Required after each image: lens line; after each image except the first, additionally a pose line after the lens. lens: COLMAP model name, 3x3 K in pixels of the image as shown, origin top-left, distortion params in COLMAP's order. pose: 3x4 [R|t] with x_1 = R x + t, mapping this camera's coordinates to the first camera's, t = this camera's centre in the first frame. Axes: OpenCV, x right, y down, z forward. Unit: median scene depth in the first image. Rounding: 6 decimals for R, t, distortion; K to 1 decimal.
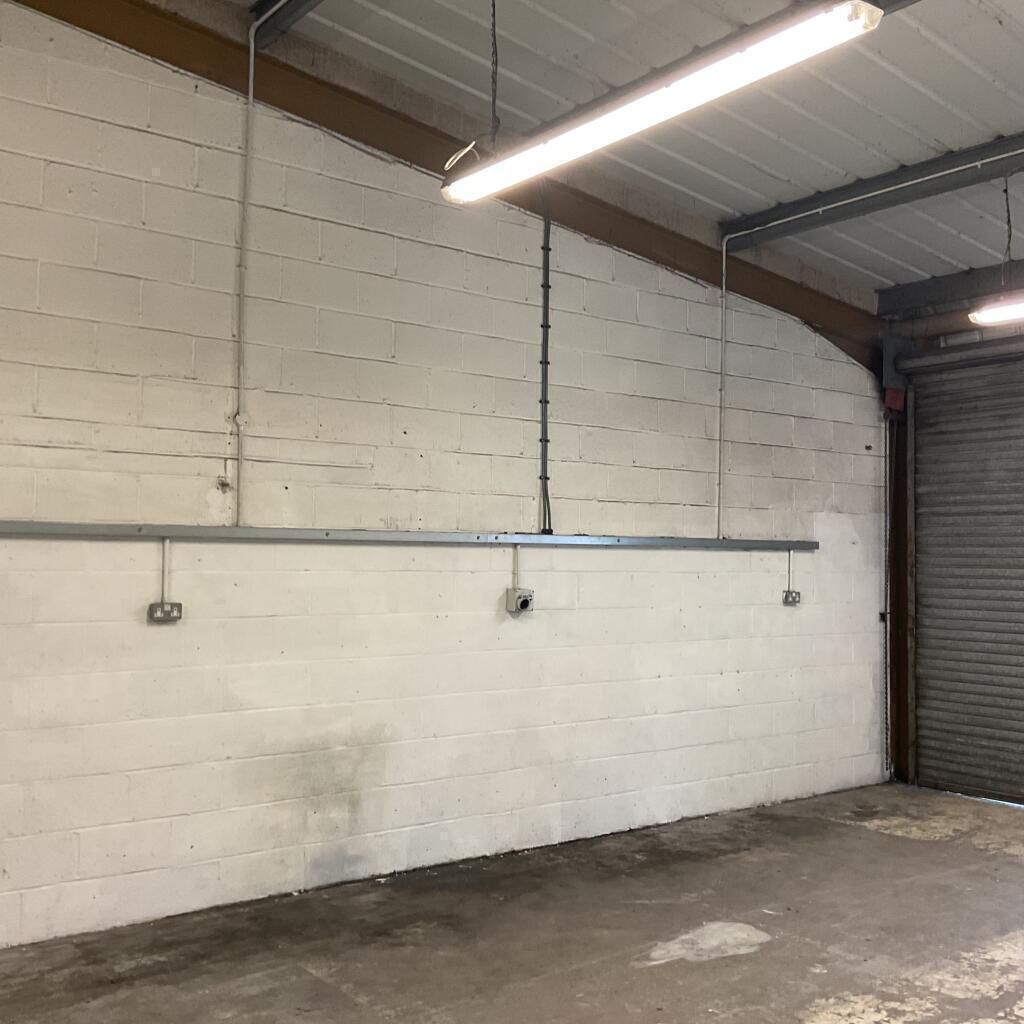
lens RADIAL K [[1130.3, 0, 511.2], [0, 1130.3, 509.5], [0, 0, 1]] dist [0.022200, 0.000000]
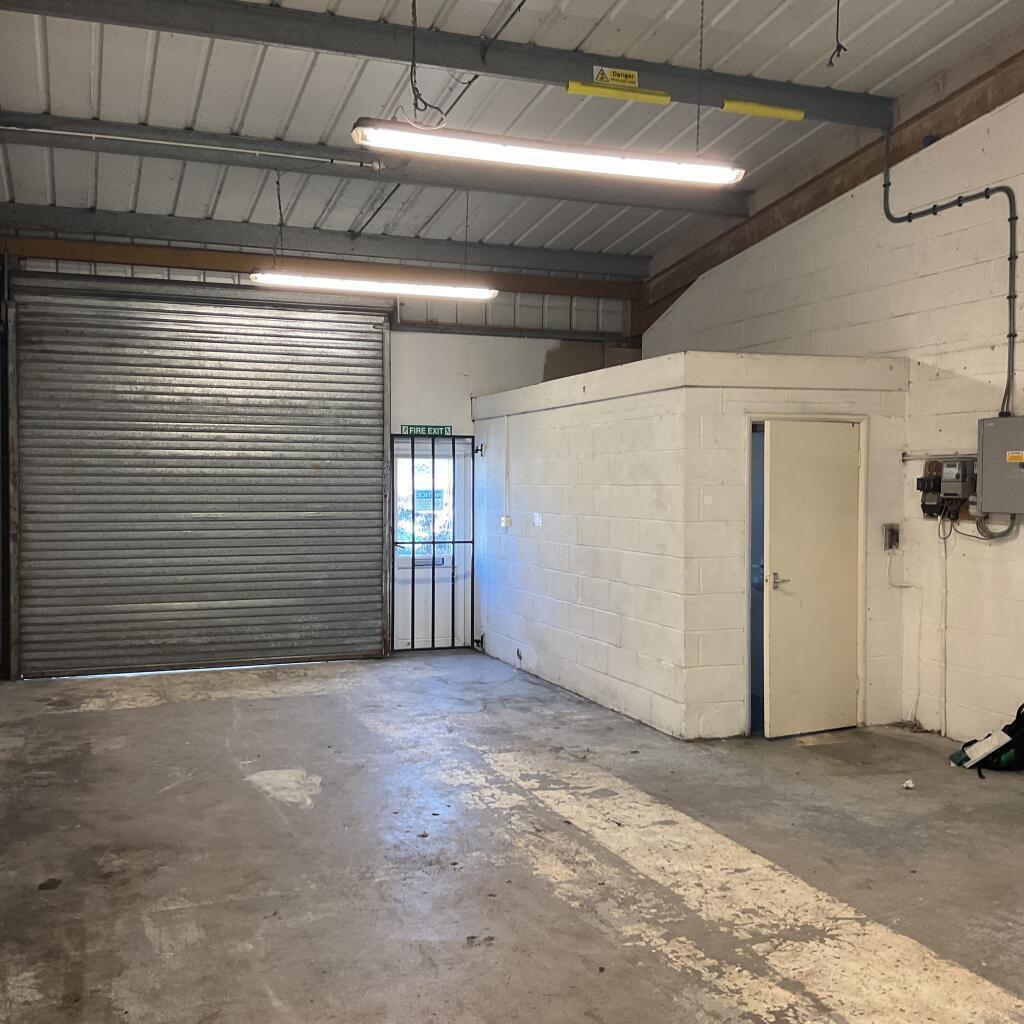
lens RADIAL K [[1130.3, 0, 510.8], [0, 1130.3, 513.9], [0, 0, 1]] dist [0.022200, 0.000000]
pose [[0.277864, -0.039041, 0.959827, -0.560499], [-0.041859, 0.997733, 0.052700, 0.011696], [-0.959708, -0.054821, 0.275600, 0.279025]]
